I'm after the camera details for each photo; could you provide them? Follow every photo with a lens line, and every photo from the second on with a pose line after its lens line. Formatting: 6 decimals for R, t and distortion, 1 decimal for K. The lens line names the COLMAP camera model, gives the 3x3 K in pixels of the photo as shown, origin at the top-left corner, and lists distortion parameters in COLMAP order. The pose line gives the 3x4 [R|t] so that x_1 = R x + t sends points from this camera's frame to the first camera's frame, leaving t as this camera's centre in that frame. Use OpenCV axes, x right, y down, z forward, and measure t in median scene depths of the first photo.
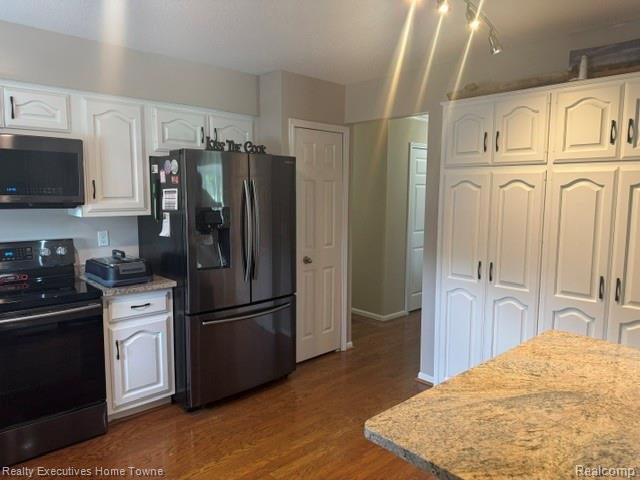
lens RADIAL K [[446.7, 0, 316.3], [0, 446.7, 239.0], [0, 0, 1]] dist [0.041064, -0.049444]
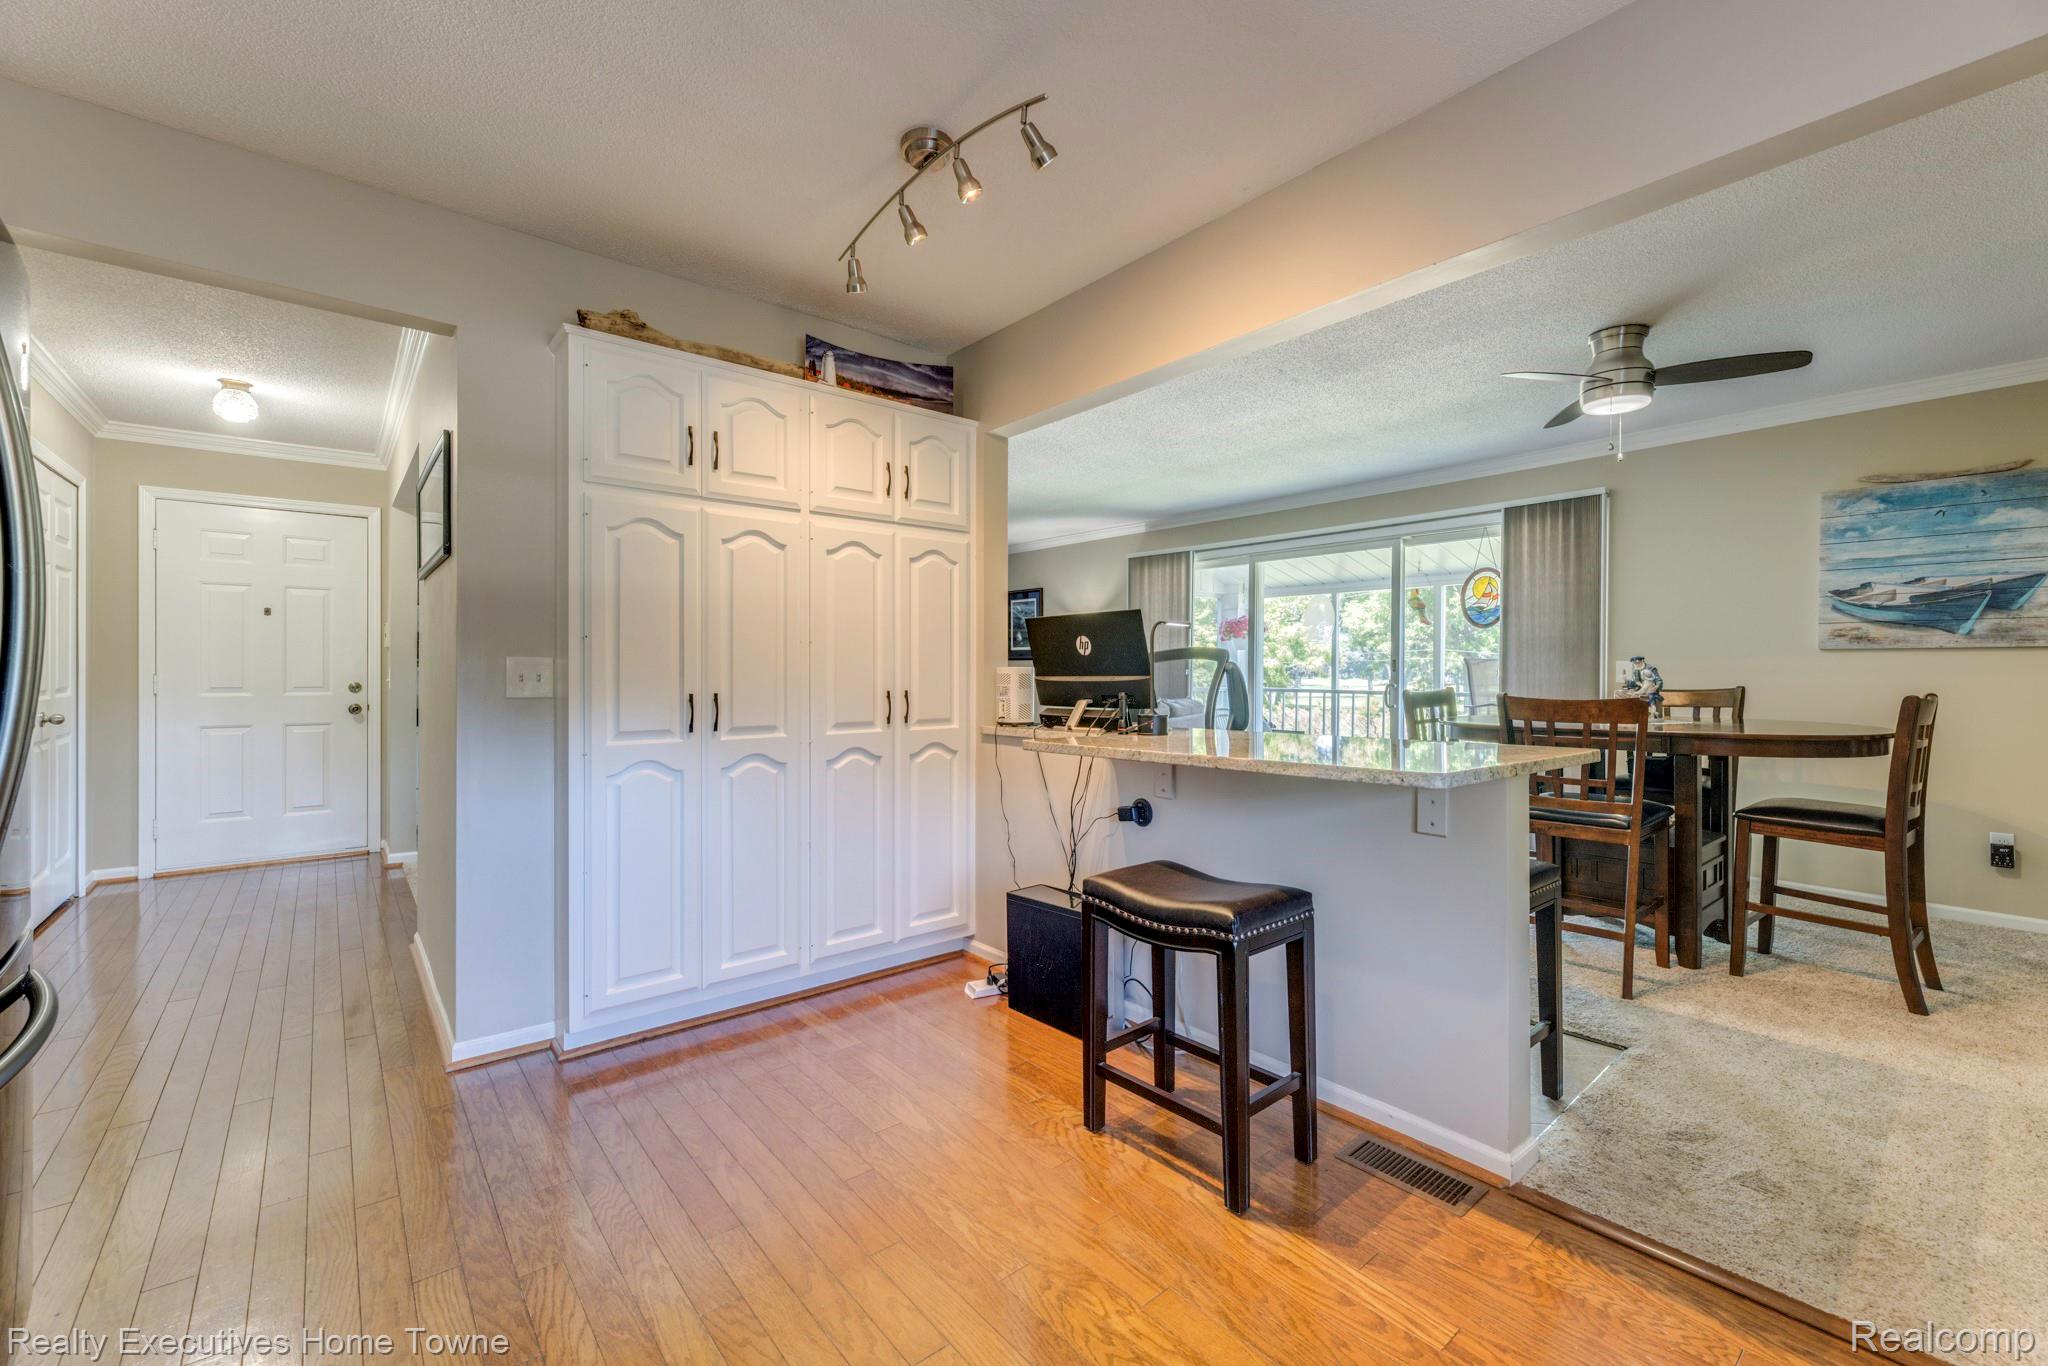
lens RADIAL K [[842.0, 0, 1015.6], [0, 842.0, 674.7], [0, 0, 1]] dist [-0.000403, -0.000120]
pose [[0.072597, -0.008636, 0.997324, -0.509607], [0.106204, 0.994344, 0.000880, 0.067249], [-0.991691, 0.105855, 0.073104, 0.606718]]
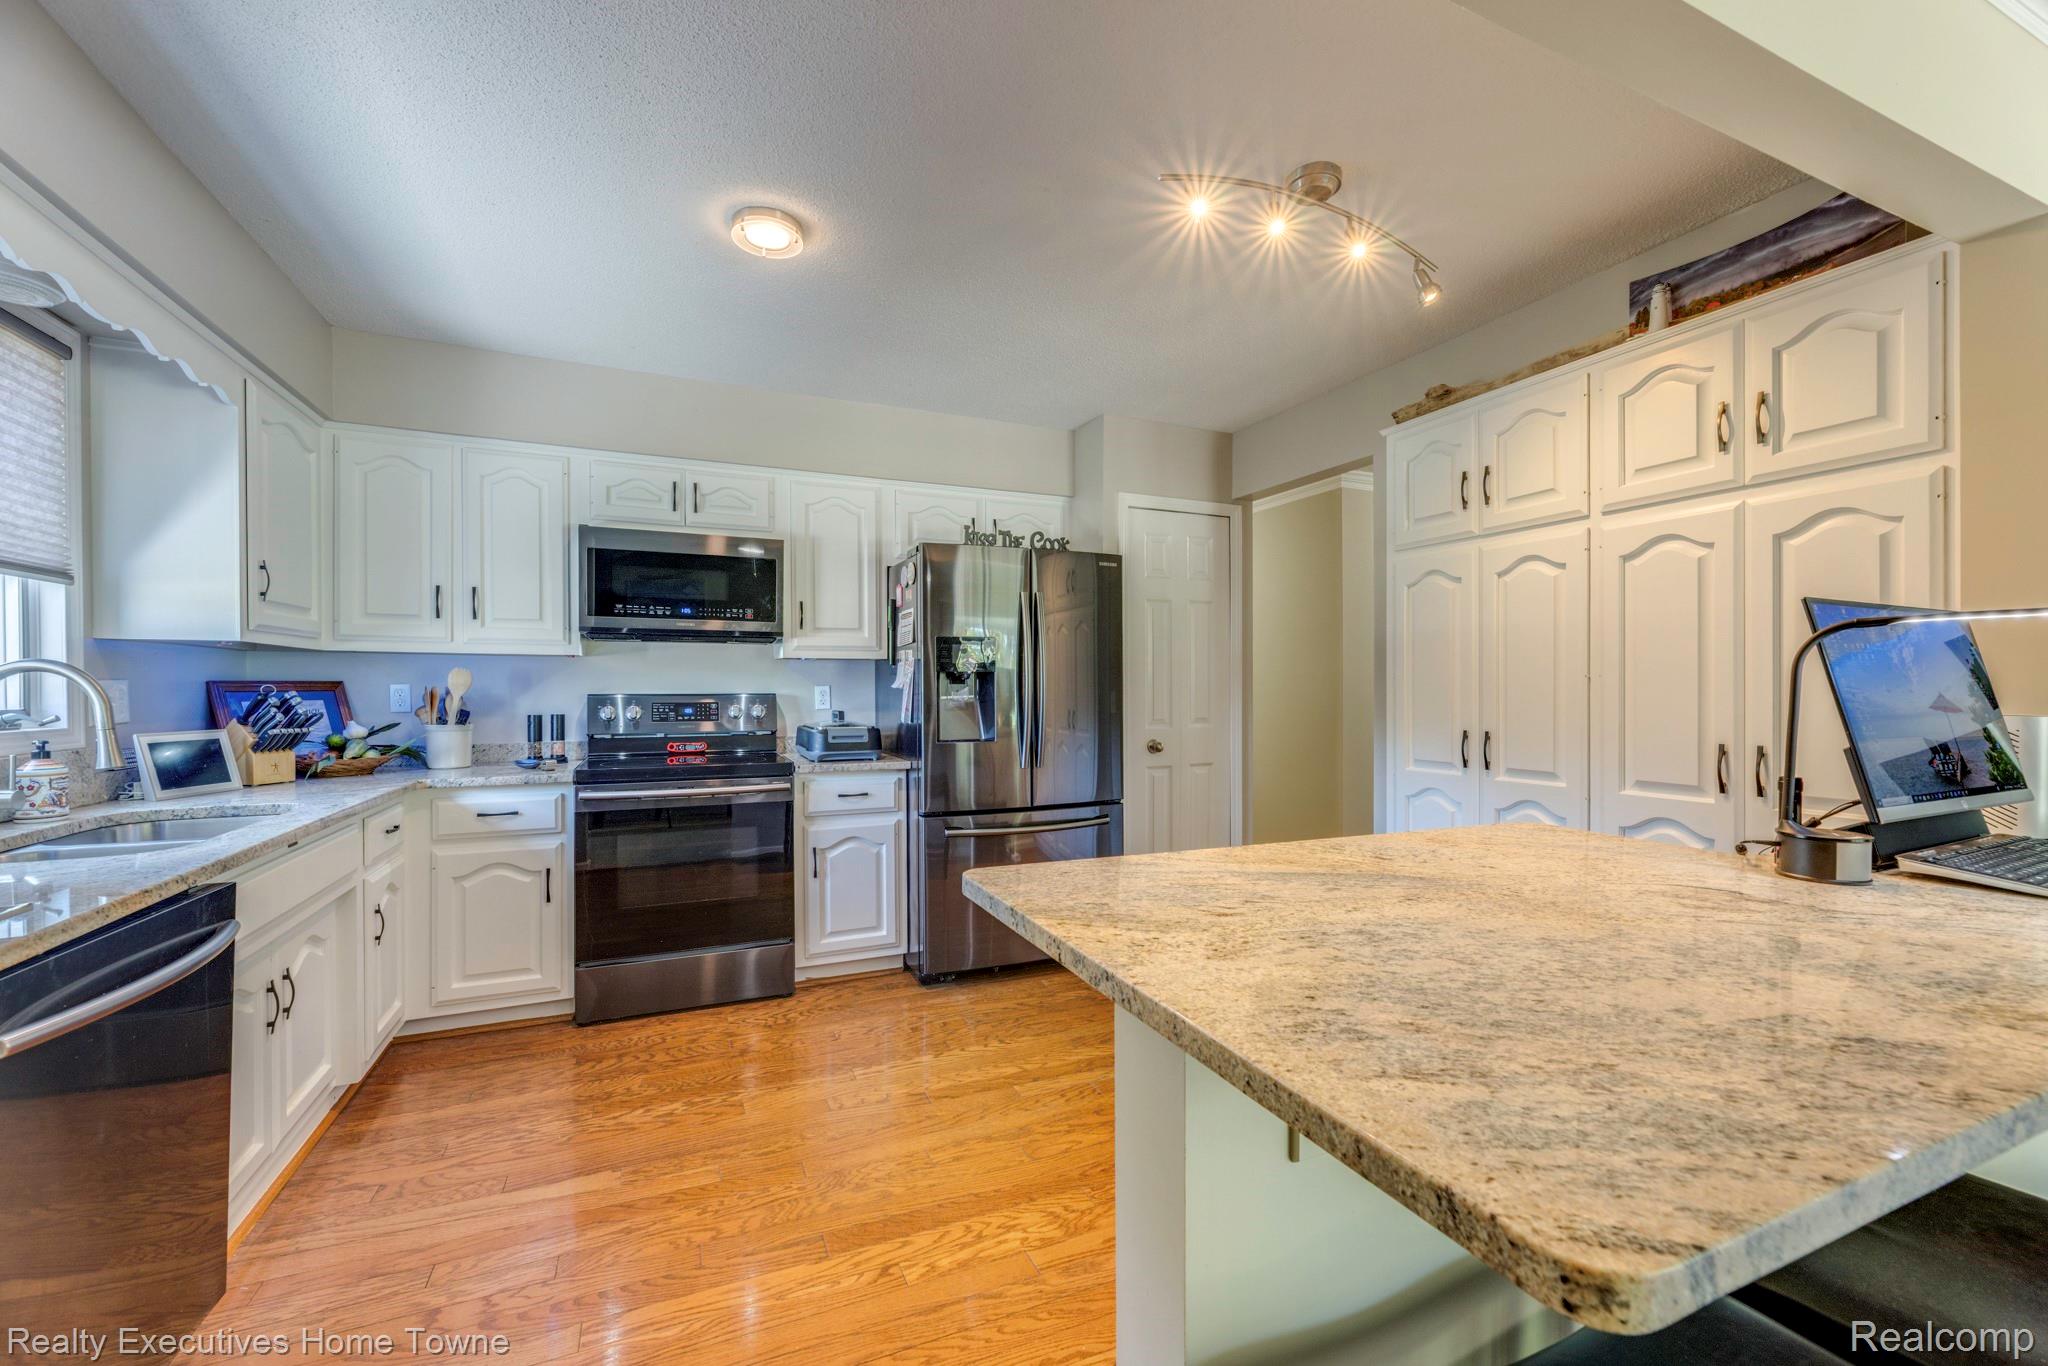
lens RADIAL K [[818.9, 0, 1022.4], [0, 818.9, 692.1], [0, 0, 1]] dist [-0.001962, -0.000305]
pose [[0.942096, -0.006771, -0.335275, 0.213233], [-0.027948, 0.994733, -0.098621, 0.112467], [0.334177, 0.102281, 0.936944, -0.000667]]
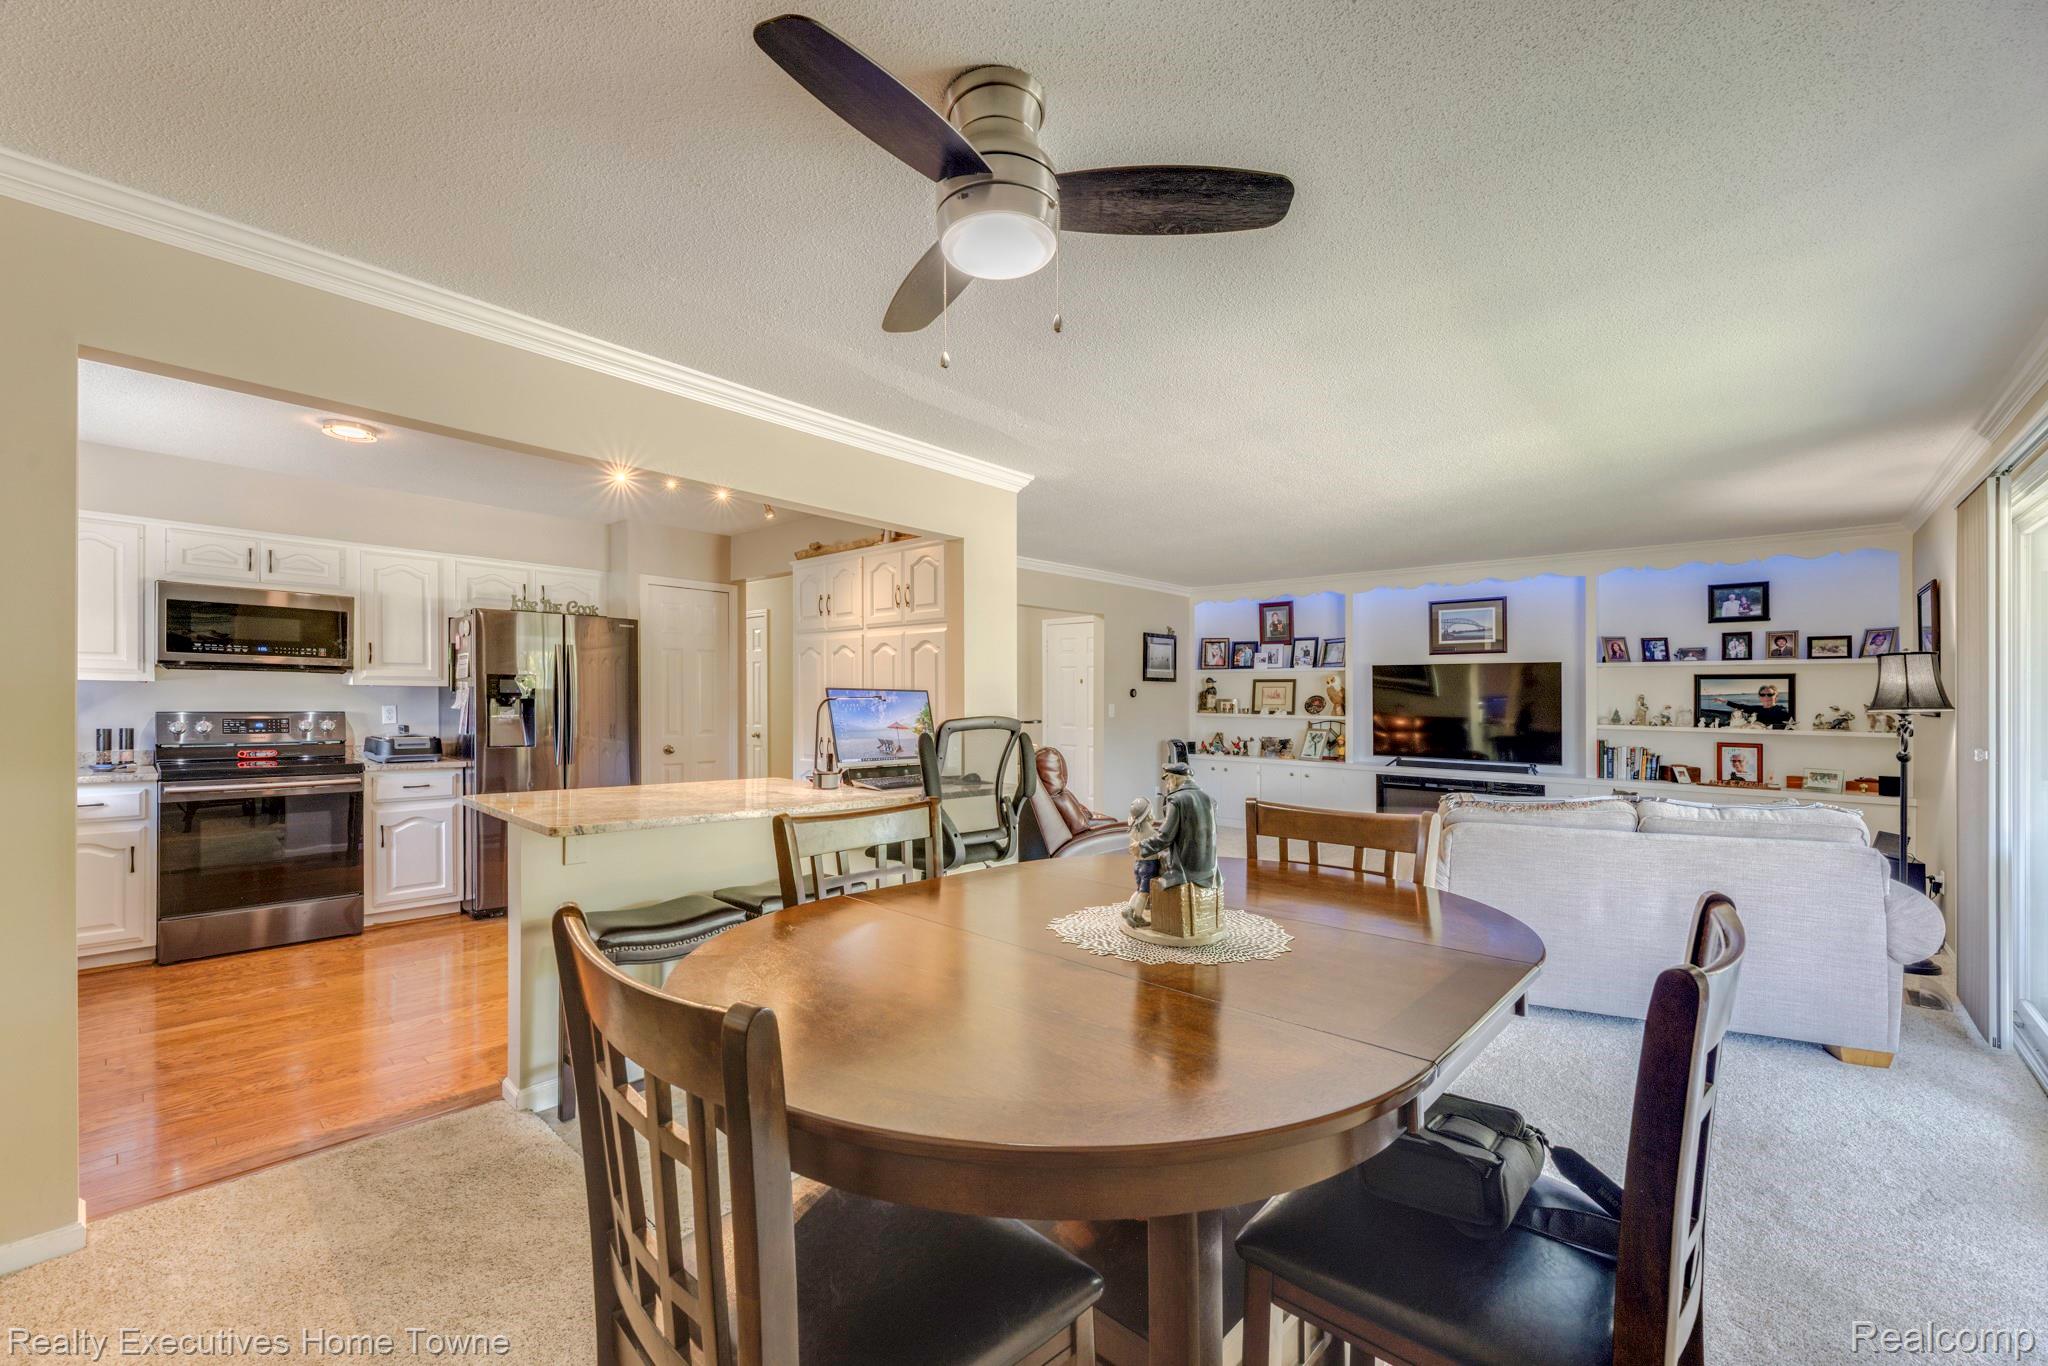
lens RADIAL K [[829.8, 0, 1021.1], [0, 829.8, 707.9], [0, 0, 1]] dist [0.000842, 0.000237]
pose [[0.997189, 0.004100, 0.074819, 0.651802], [0.003056, 0.995445, -0.095284, 0.154707], [-0.074869, 0.095245, 0.992634, -0.688672]]
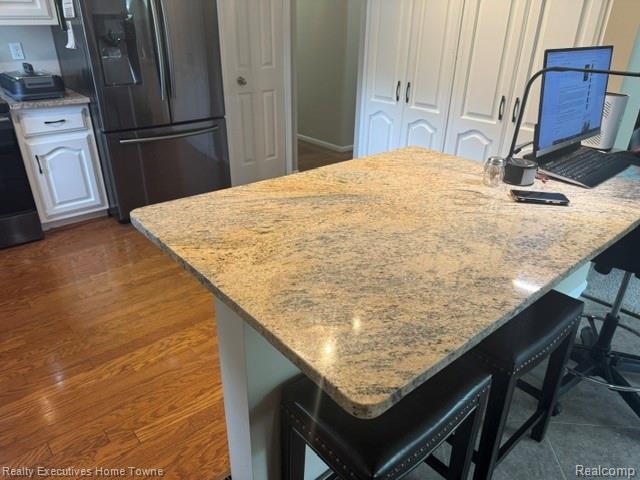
lens RADIAL K [[447.9, 0, 316.6], [0, 447.9, 239.5], [0, 0, 1]] dist [0.107989, -0.148424]
pose [[0.998908, 0.028202, -0.037236, 0.240384], [-0.013451, 0.937071, 0.348879, 0.031991], [0.044732, -0.347998, 0.936428, -0.020223]]
